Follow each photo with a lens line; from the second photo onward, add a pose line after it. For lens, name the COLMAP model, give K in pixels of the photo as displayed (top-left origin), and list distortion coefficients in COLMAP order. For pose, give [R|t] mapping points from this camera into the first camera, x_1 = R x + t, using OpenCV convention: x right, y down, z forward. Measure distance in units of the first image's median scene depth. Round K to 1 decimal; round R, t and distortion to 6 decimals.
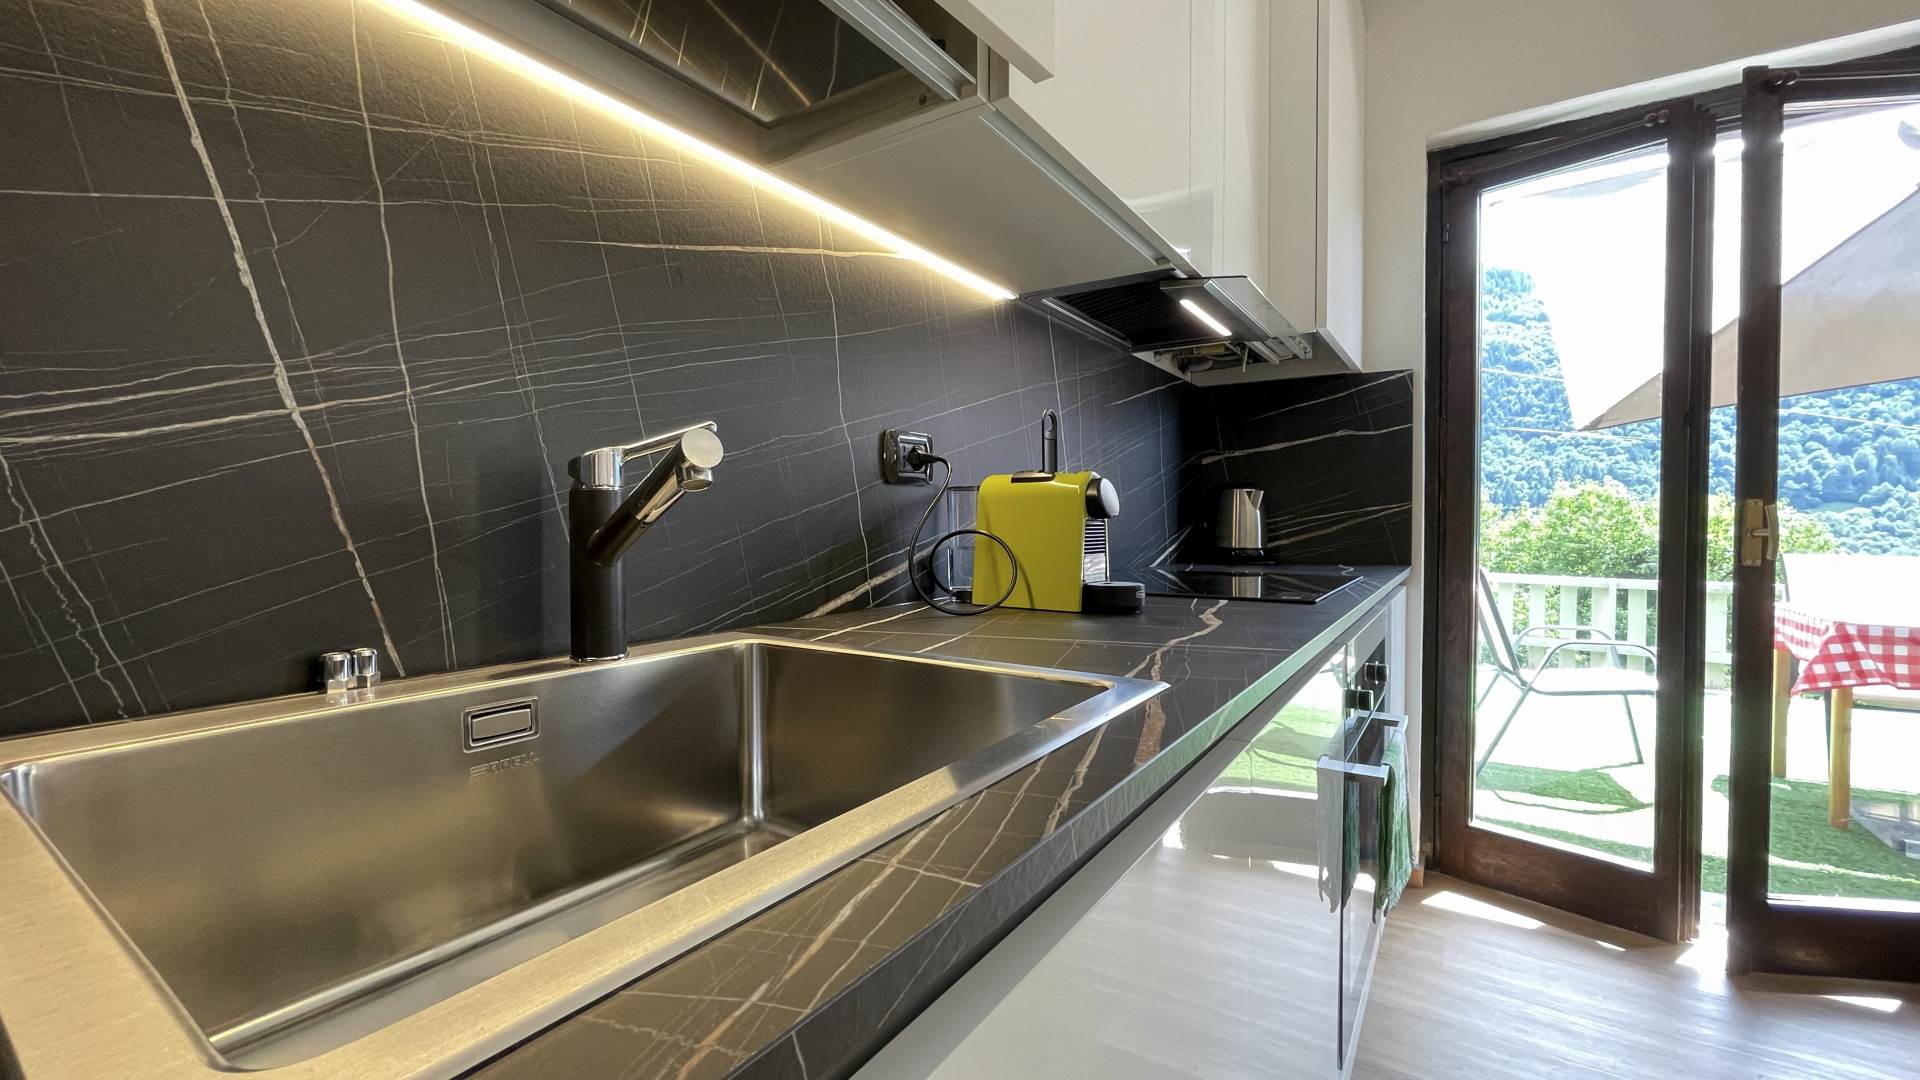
lens RADIAL K [[773.8, 0, 958.2], [0, 773.8, 531.2], [0, 0, 1]] dist [-0.002092, -0.000496]
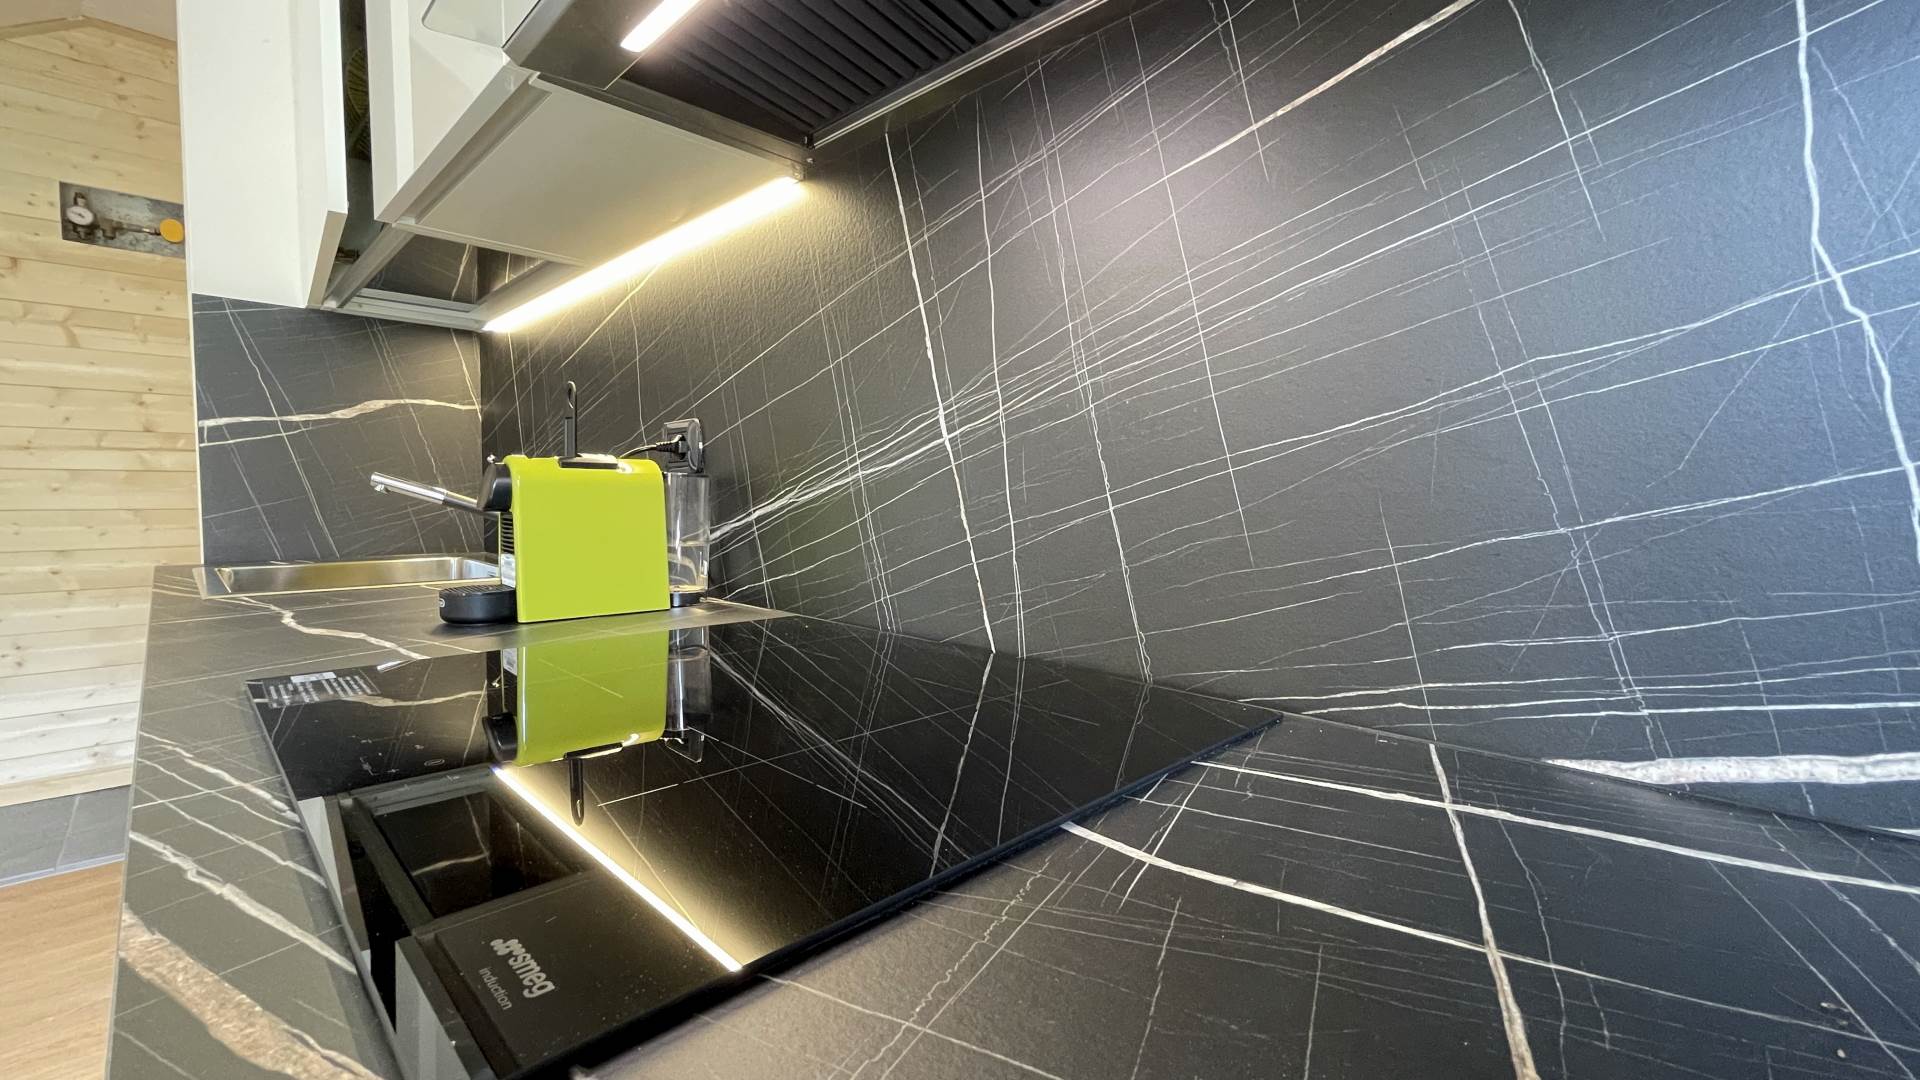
lens RADIAL K [[779.6, 0, 954.1], [0, 779.6, 535.3], [0, 0, 1]] dist [-0.004395, 0.003375]
pose [[-0.199556, 0.050472, -0.978586, 0.522521], [-0.021638, 0.998202, 0.055896, -0.060248], [0.979648, 0.032329, -0.198105, 1.292982]]
